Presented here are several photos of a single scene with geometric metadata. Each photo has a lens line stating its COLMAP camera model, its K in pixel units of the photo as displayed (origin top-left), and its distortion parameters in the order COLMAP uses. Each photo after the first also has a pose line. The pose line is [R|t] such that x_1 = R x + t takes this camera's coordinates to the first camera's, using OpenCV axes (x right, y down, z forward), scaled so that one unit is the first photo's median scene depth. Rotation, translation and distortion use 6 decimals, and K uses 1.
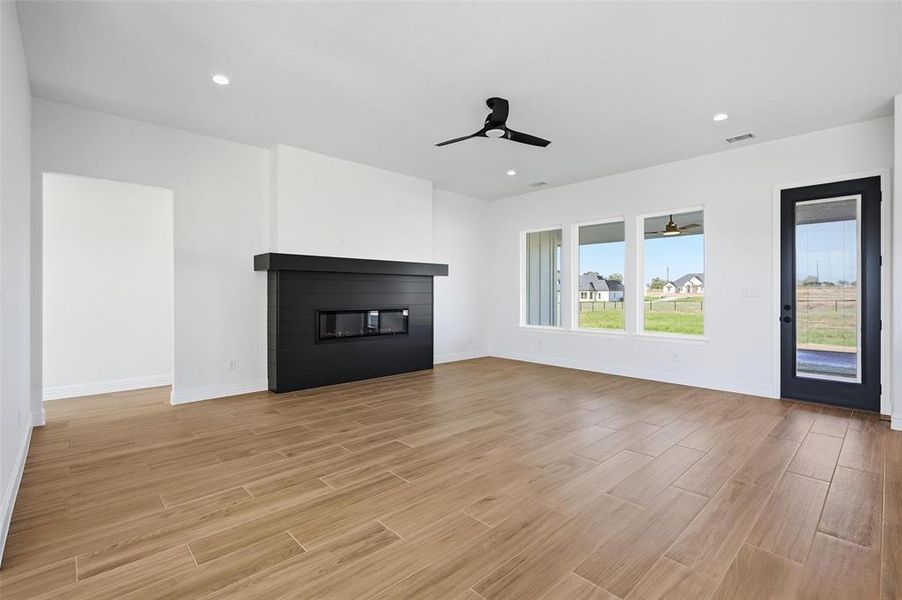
lens RADIAL K [[412.5, 0, 452.6], [0, 412.5, 295.0], [0, 0, 1]] dist [0.000623, -0.000480]
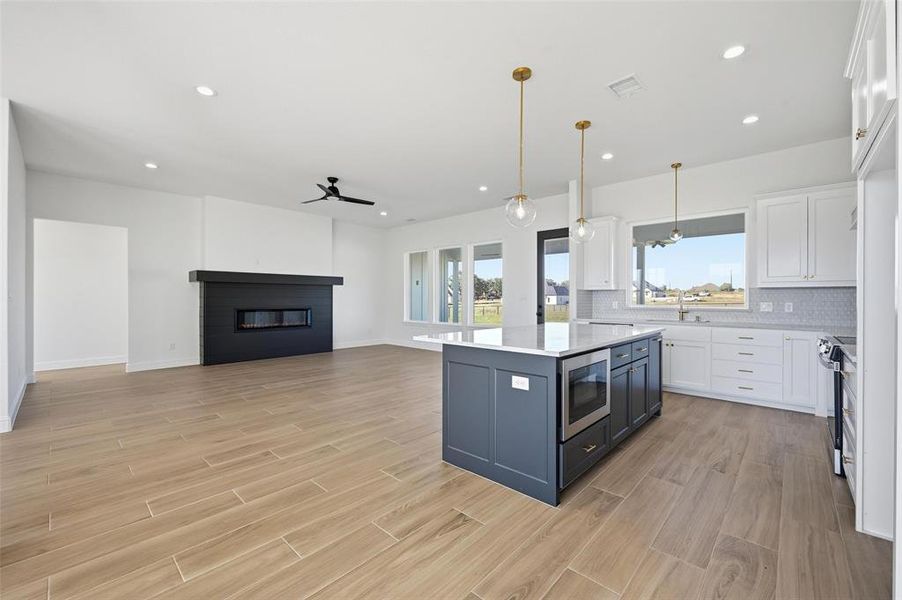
lens RADIAL K [[369.1, 0, 451.0], [0, 369.1, 300.0], [0, 0, 1]] dist [-0.002250, 0.000287]
pose [[0.997774, -0.000327, 0.066686, 0.361289], [0.000164, 0.999997, 0.002449, 0.001430], [-0.066687, -0.002433, 0.997771, -0.365934]]
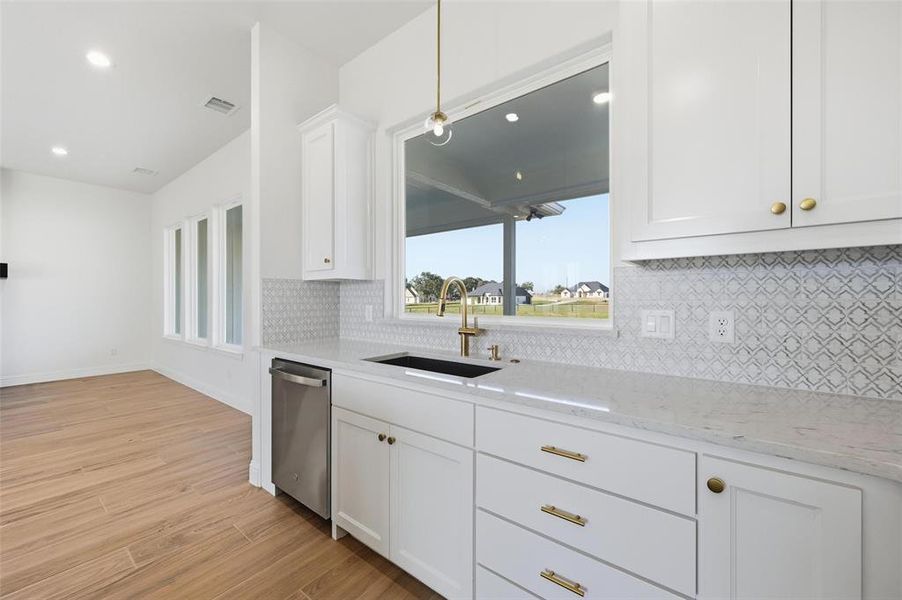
lens RADIAL K [[355.4, 0, 451.0], [0, 355.4, 300.0], [0, 0, 1]] dist [-0.001309, -0.000124]
pose [[0.987938, -0.004488, 0.154787, 0.993214], [0.004423, 0.999990, 0.000763, 0.000997], [-0.154789, -0.000069, 0.987948, 0.235769]]
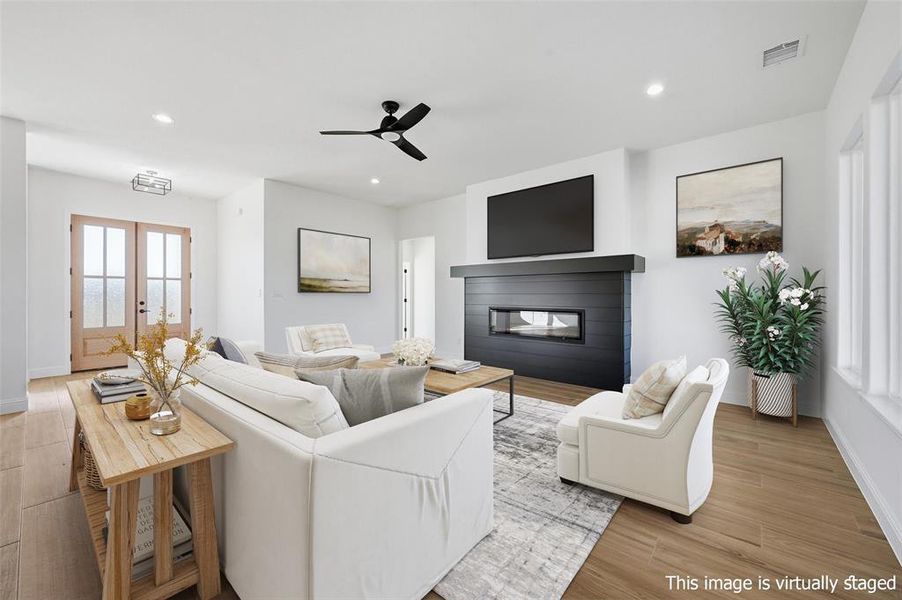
lens RADIAL K [[344.2, 0, 451.0], [0, 344.2, 300.0], [0, 0, 1]] dist [0.066585, 0.000000]
pose [[0.106418, 0.011142, -0.994259, 0.777900], [0.007432, 0.999900, 0.012001, 0.012820], [0.994294, -0.008667, 0.106324, 0.815815]]
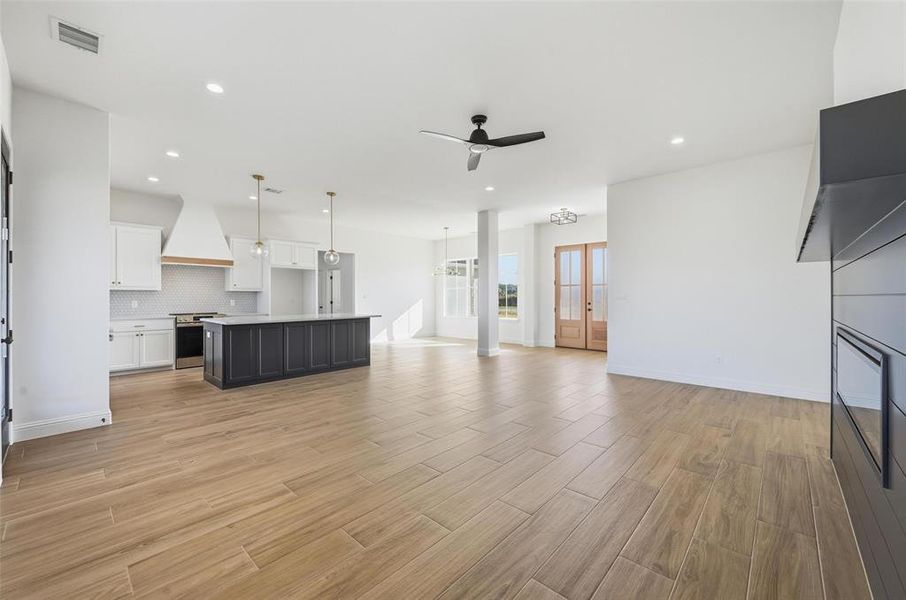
lens RADIAL K [[362.3, 0, 451.1], [0, 362.3, 294.4], [0, 0, 1]] dist [-0.003070, -0.000354]
pose [[-0.997607, 0.001194, -0.069125, 0.187383], [0.001551, 0.999986, -0.005118, -0.003477], [0.069117, -0.005213, -0.997595, 1.497832]]
